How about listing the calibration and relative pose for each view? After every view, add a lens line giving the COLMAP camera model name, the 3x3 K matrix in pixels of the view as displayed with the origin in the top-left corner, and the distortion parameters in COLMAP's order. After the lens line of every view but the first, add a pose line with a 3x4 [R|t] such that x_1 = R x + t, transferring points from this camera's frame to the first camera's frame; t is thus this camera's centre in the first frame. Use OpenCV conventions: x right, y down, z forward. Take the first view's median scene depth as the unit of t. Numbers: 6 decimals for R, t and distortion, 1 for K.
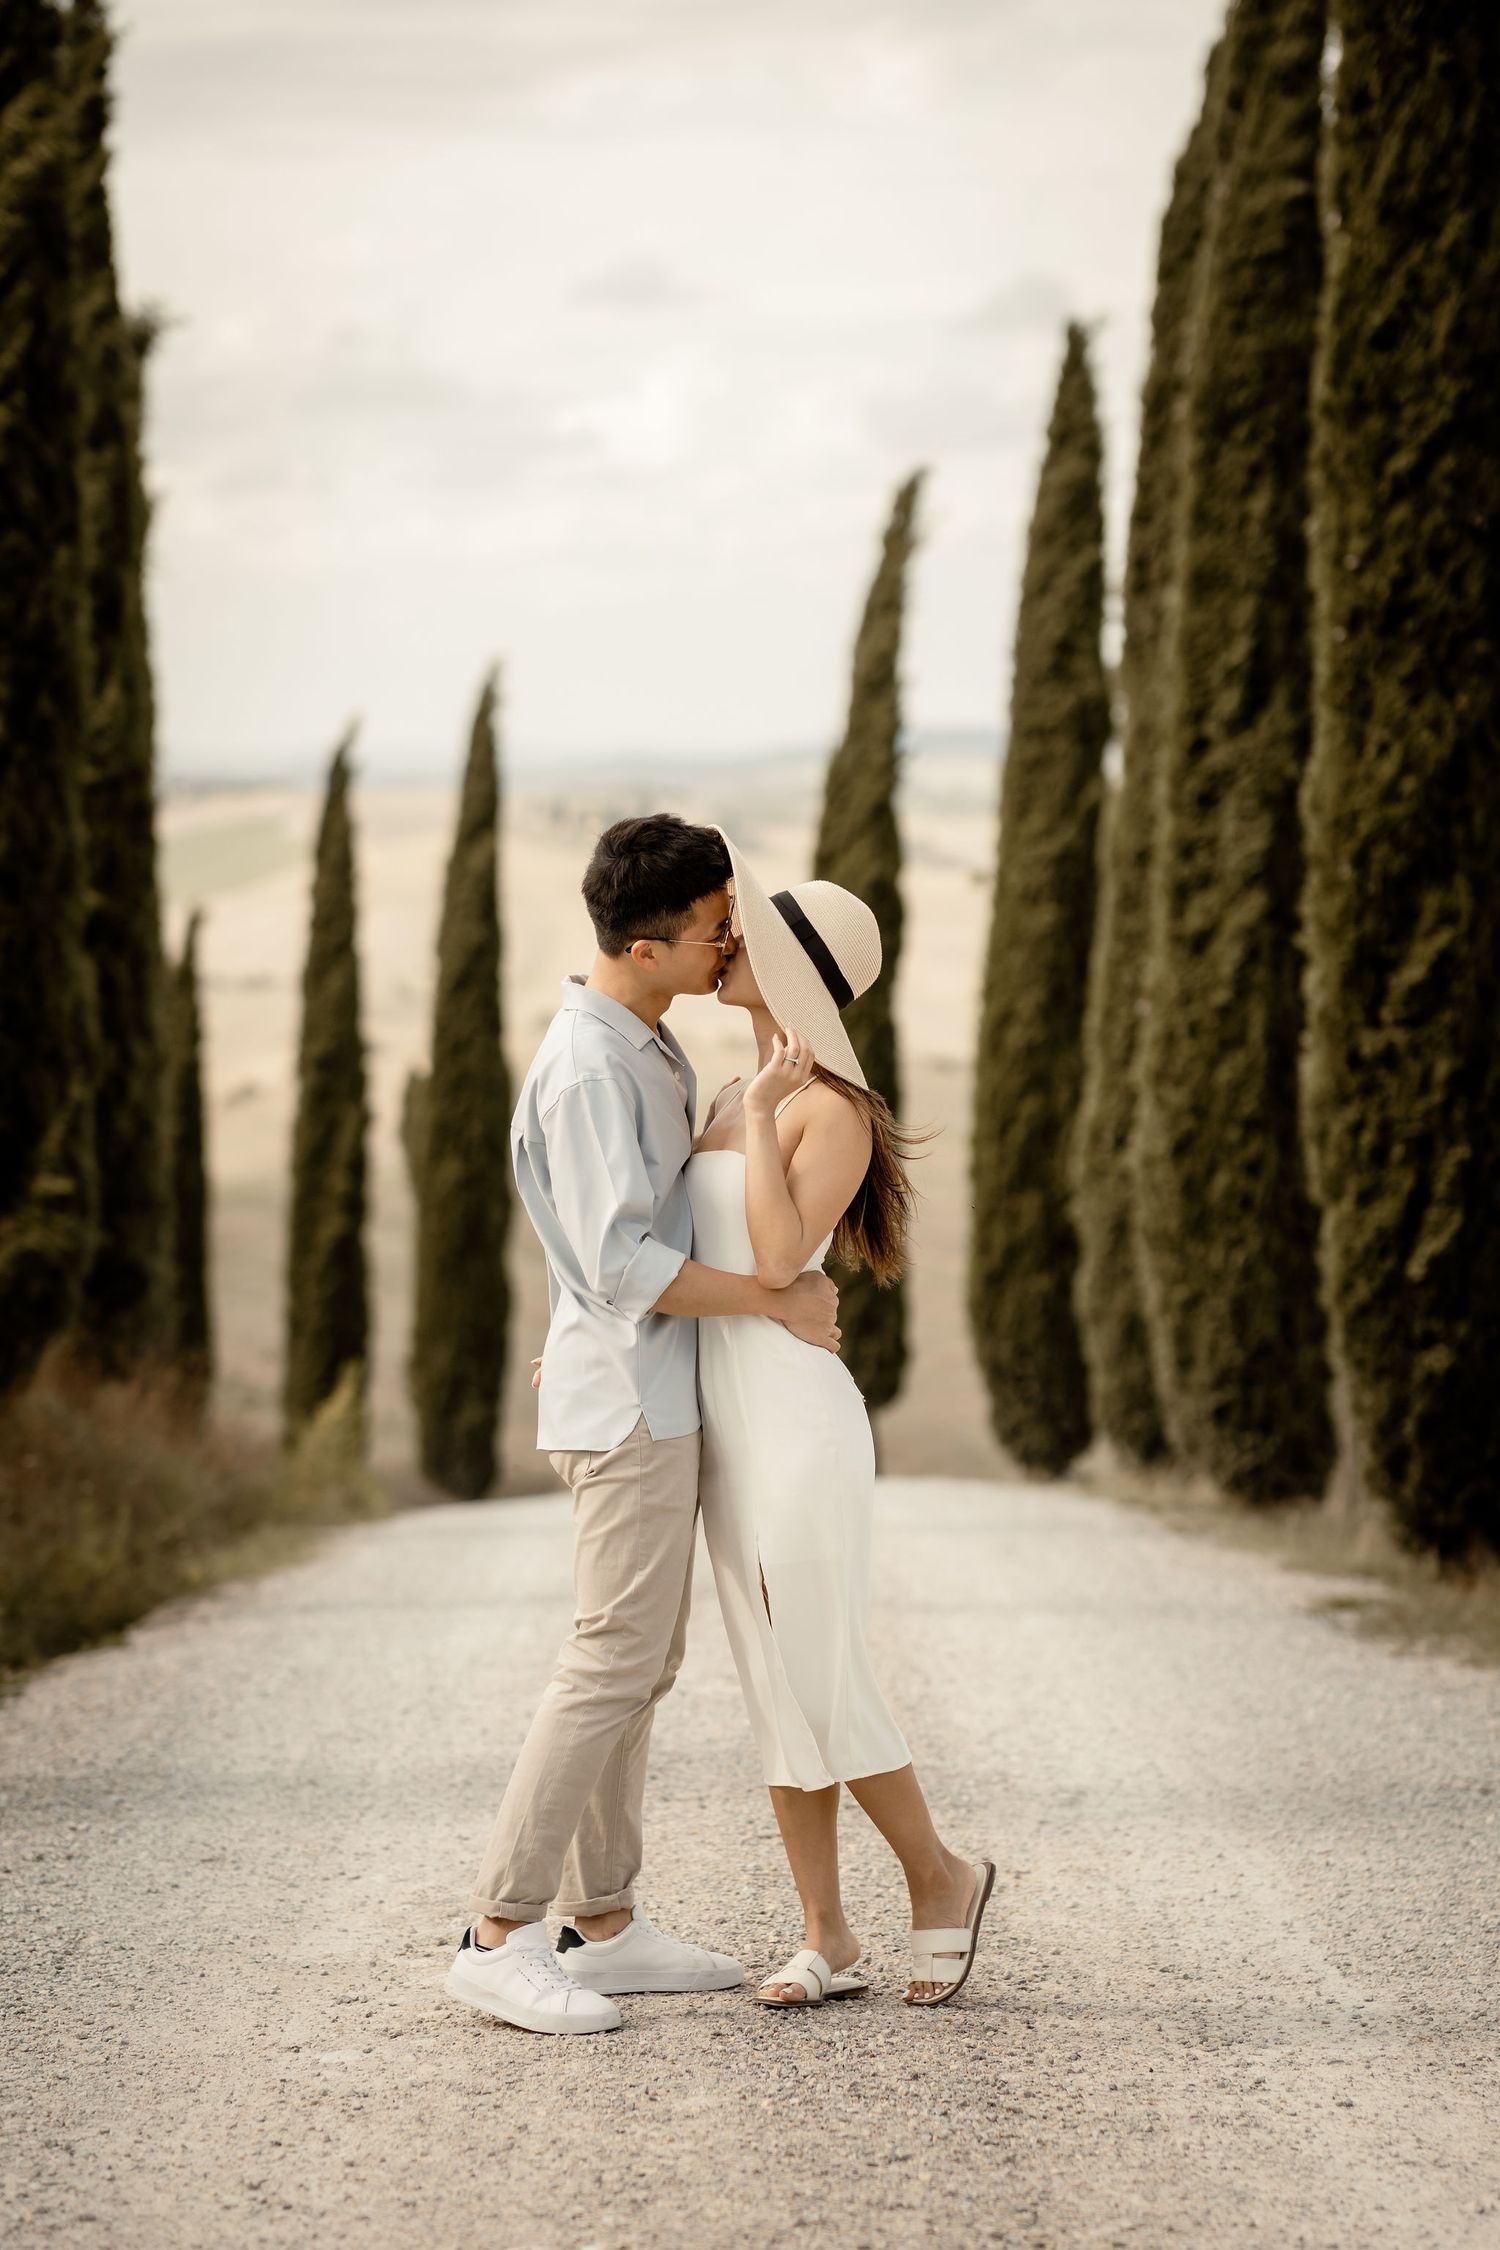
lens RADIAL K [[5505.1, 0, 750.0], [0, 5505.1, 1125.0], [0, 0, 1]] dist [0.141109, 0.206032]
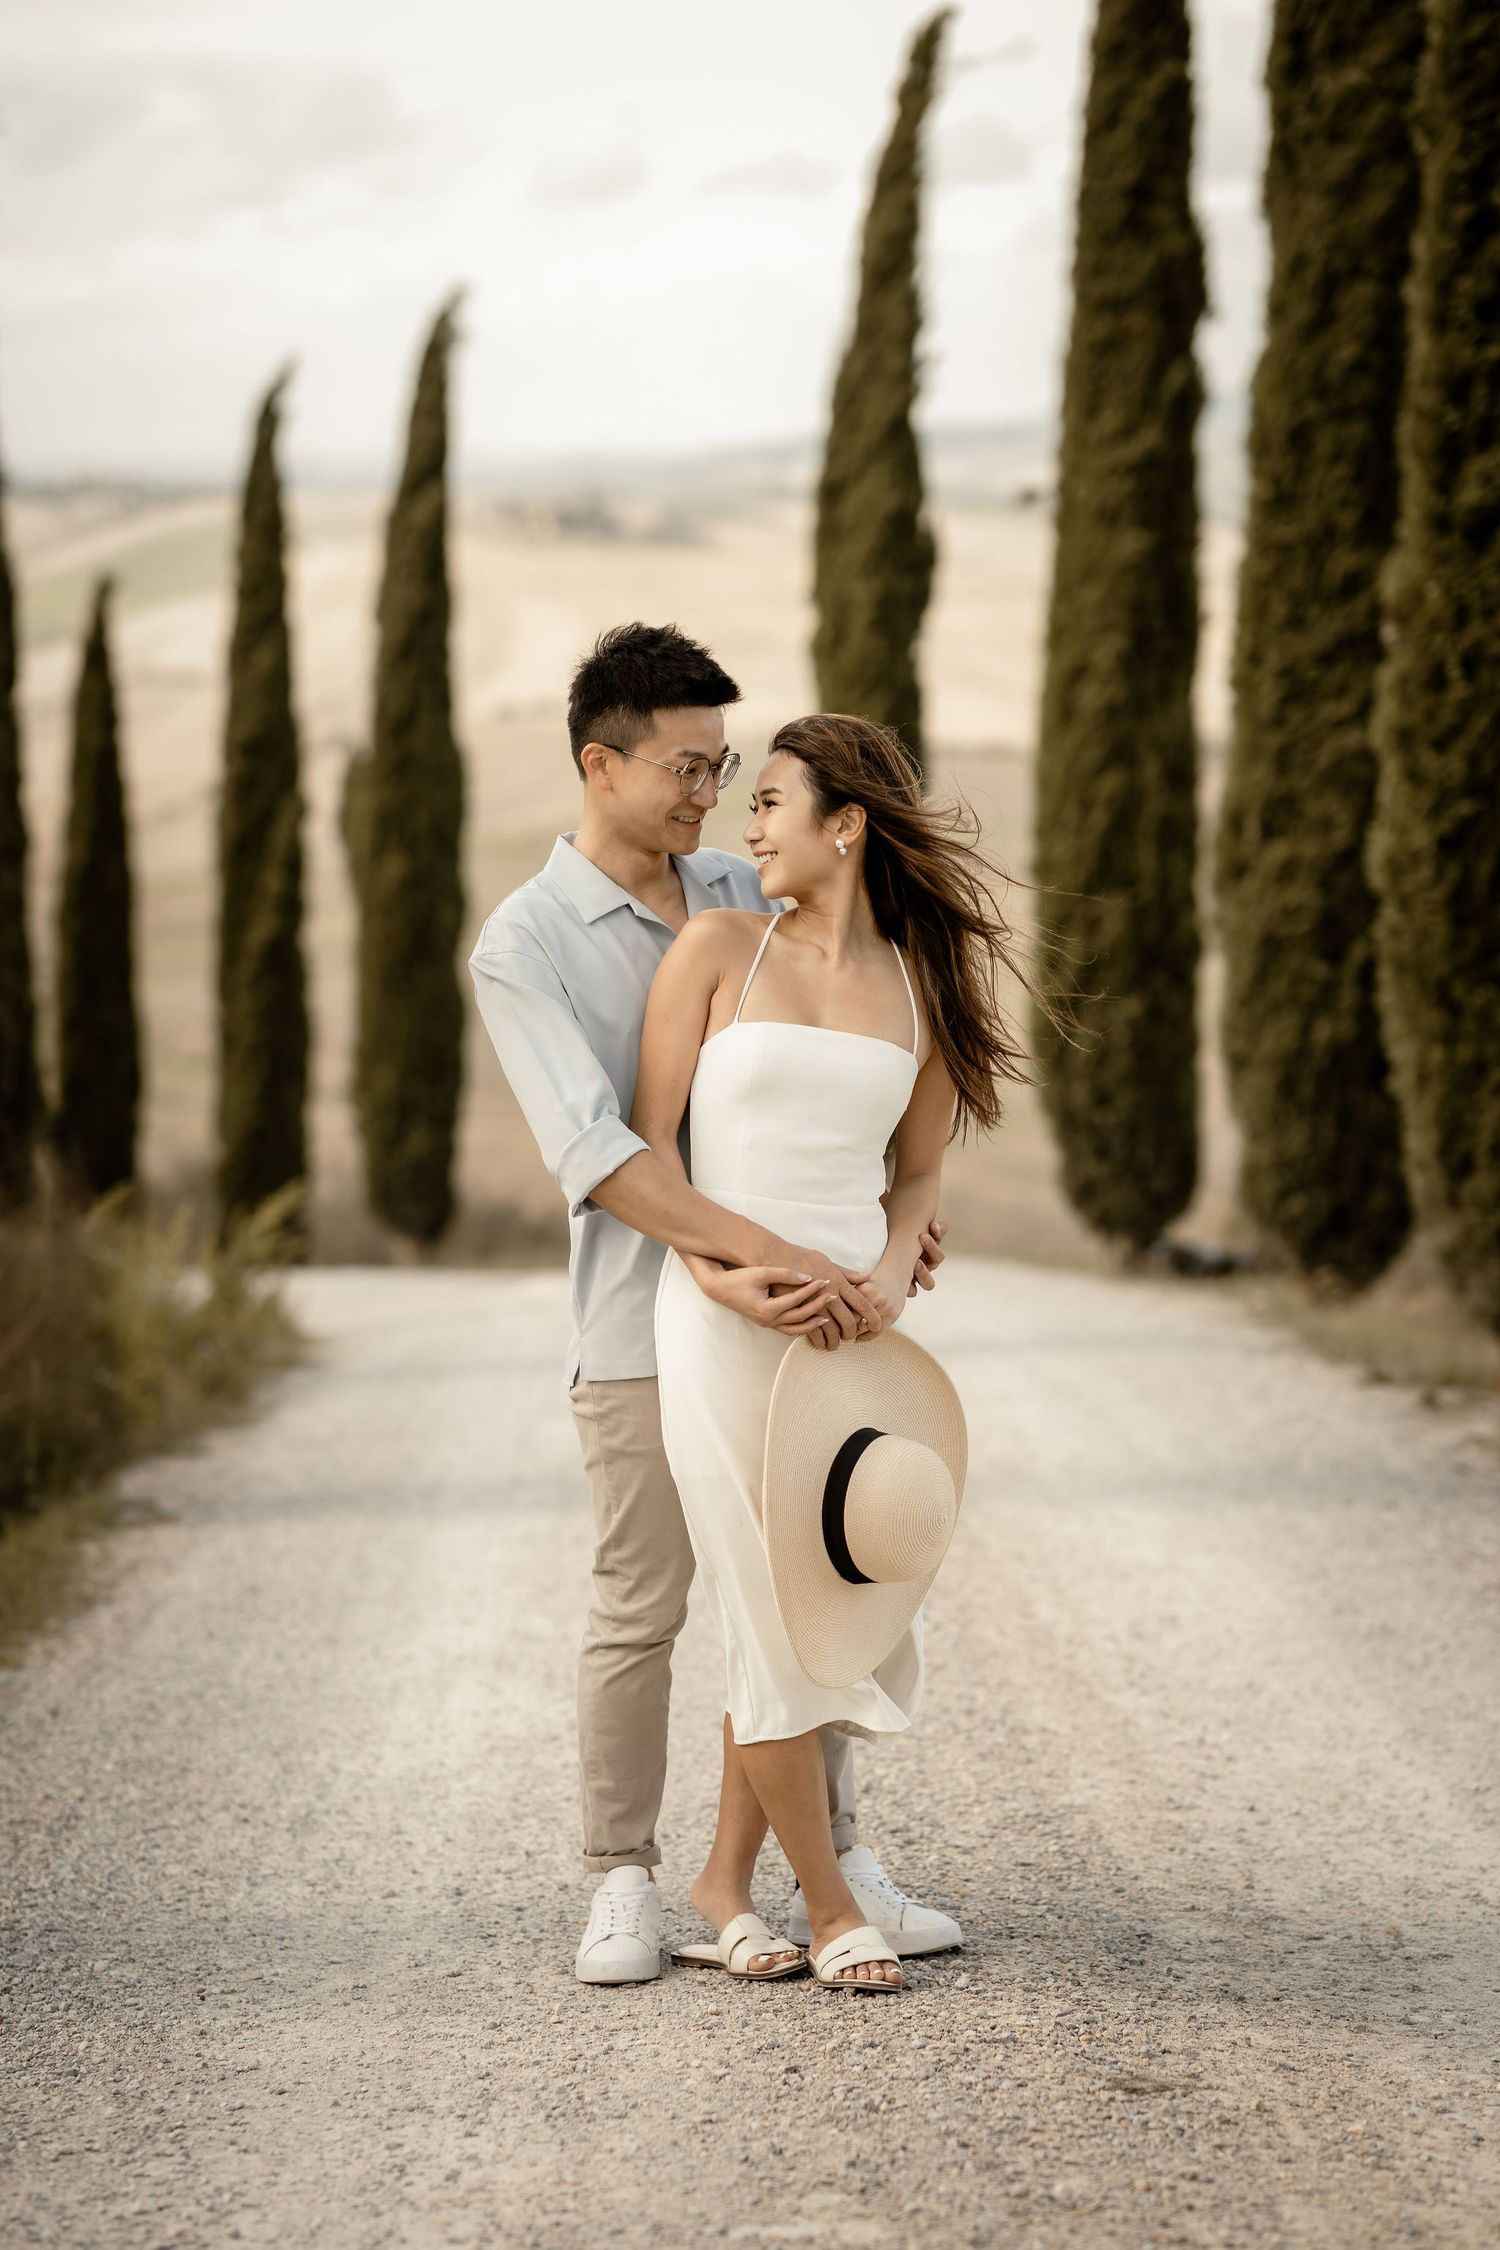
lens RADIAL K [[5505.1, 0, 750.0], [0, 5505.1, 1125.0], [0, 0, 1]] dist [0.141109, 0.206032]
pose [[0.999798, -0.018948, 0.006685, -0.010864], [0.018530, 0.998152, 0.057870, -0.002001], [-0.007769, -0.057735, 0.998302, 0.347424]]
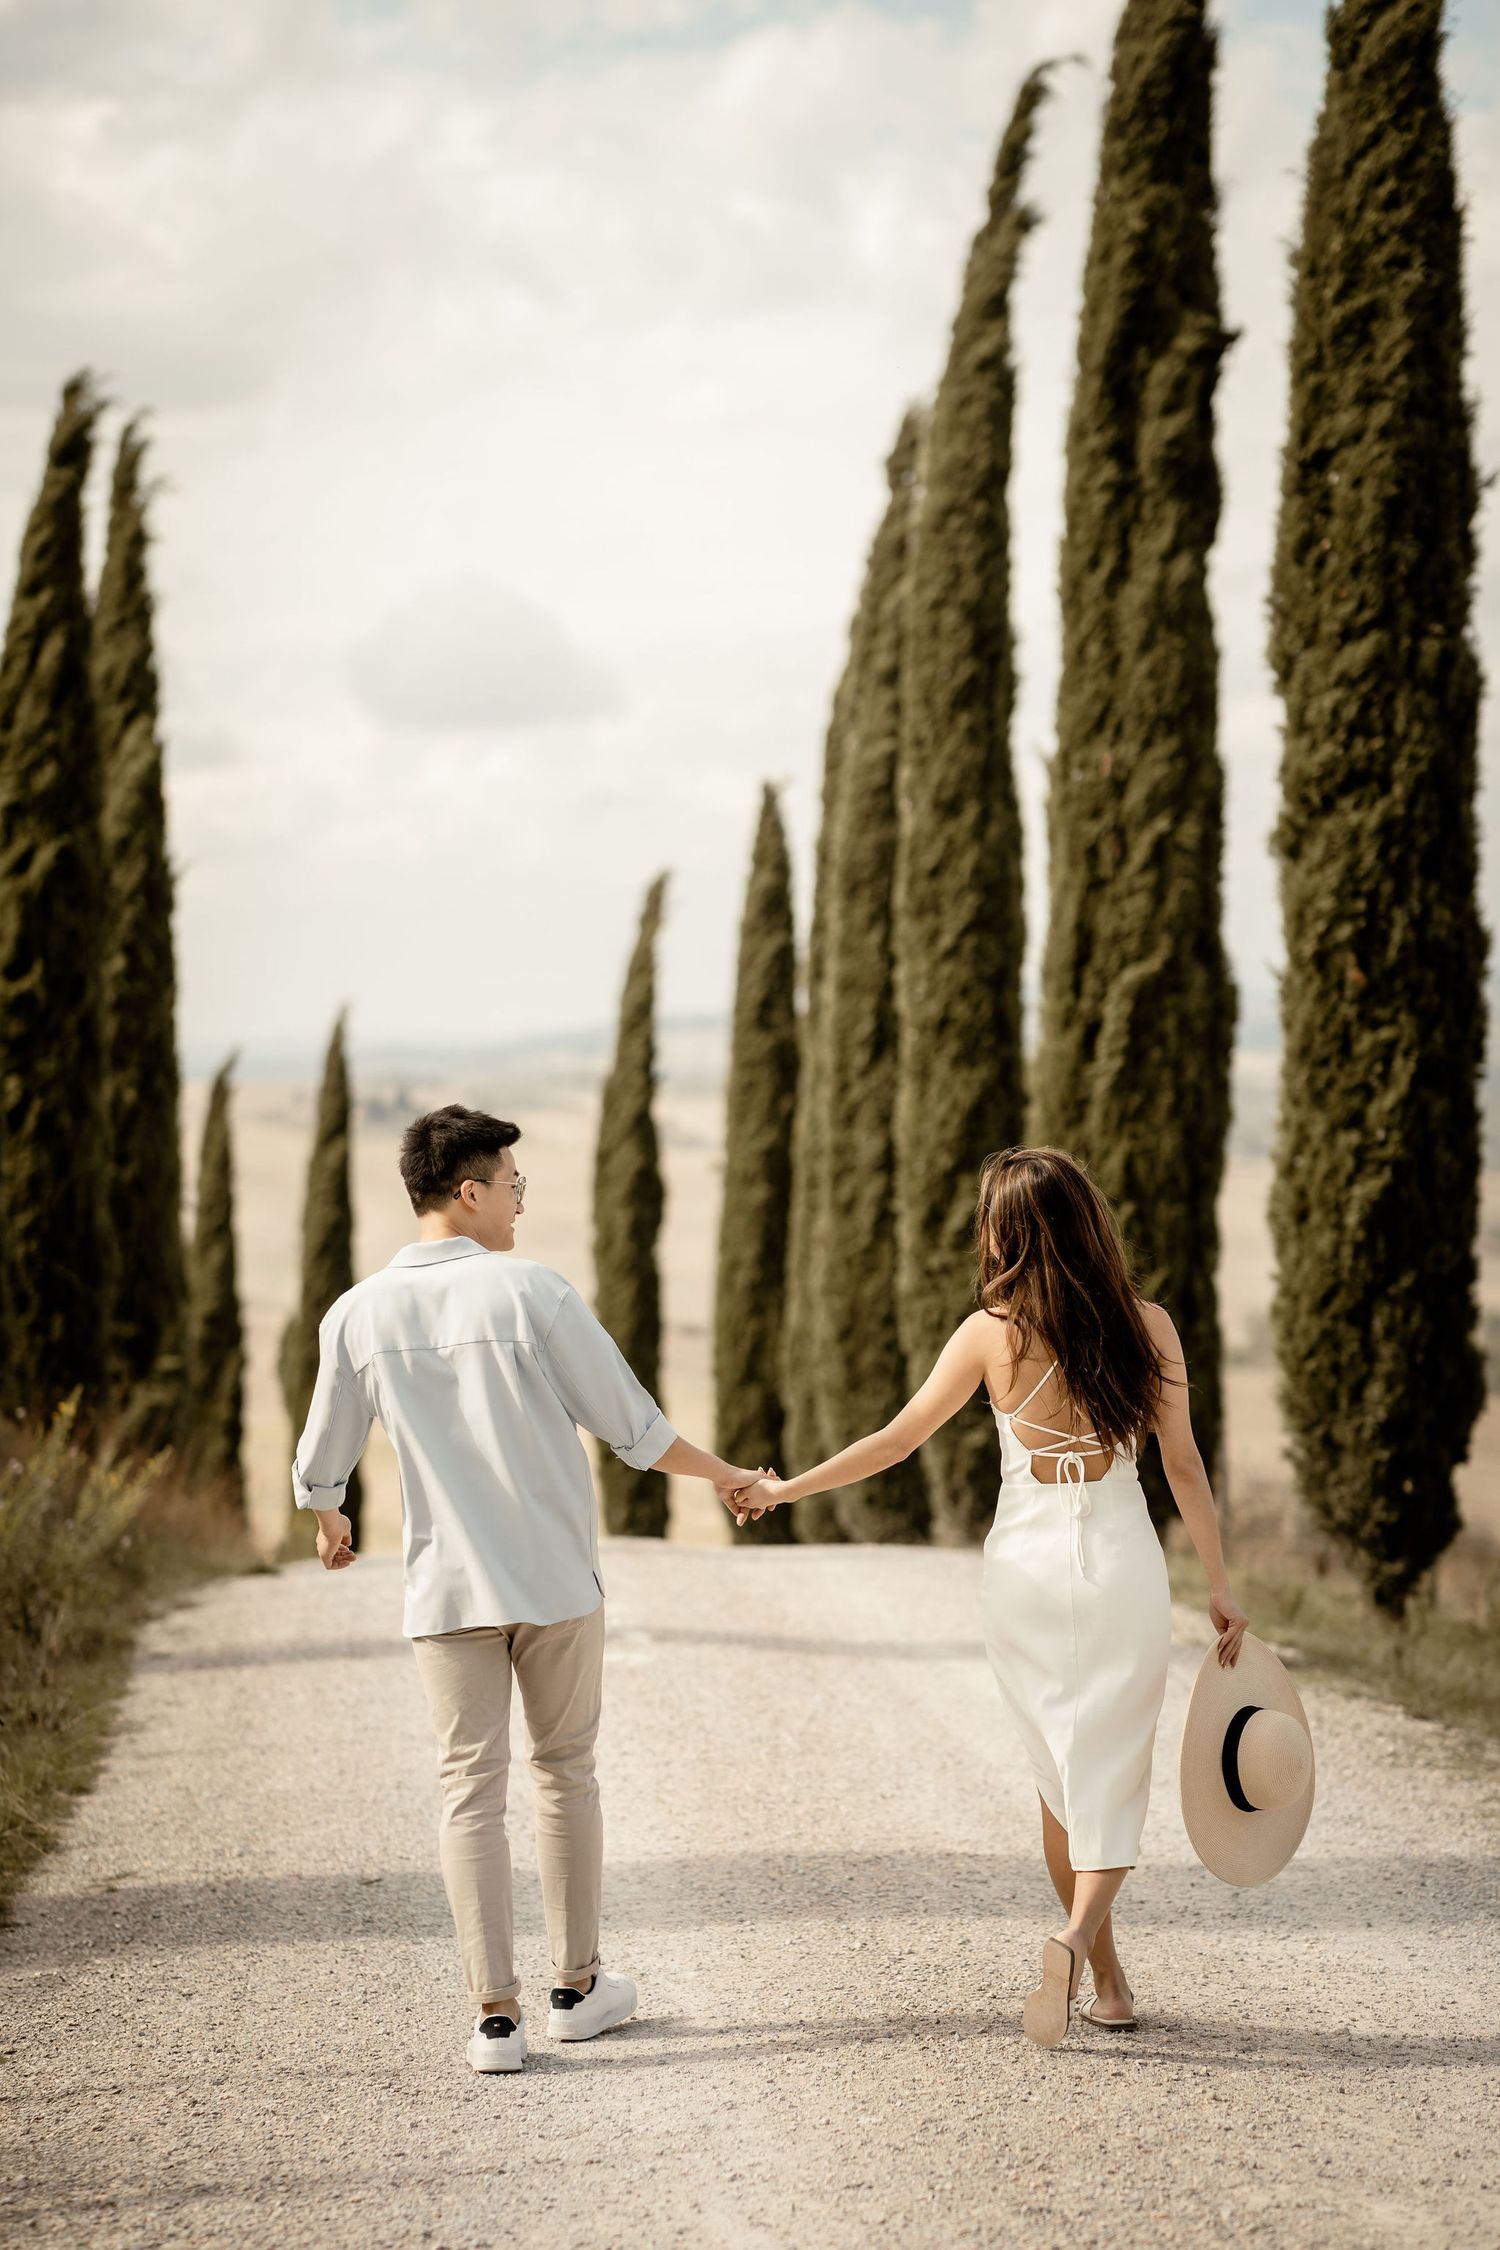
lens RADIAL K [[4978.6, 0, 561.4], [0, 4978.6, 1185.4], [0, 0, 1]] dist [0.225237, -0.088821]
pose [[0.999825, -0.013729, 0.012712, -0.022201], [0.014221, 0.999120, -0.039460, 0.017154], [-0.012159, 0.039634, 0.999140, -0.468112]]
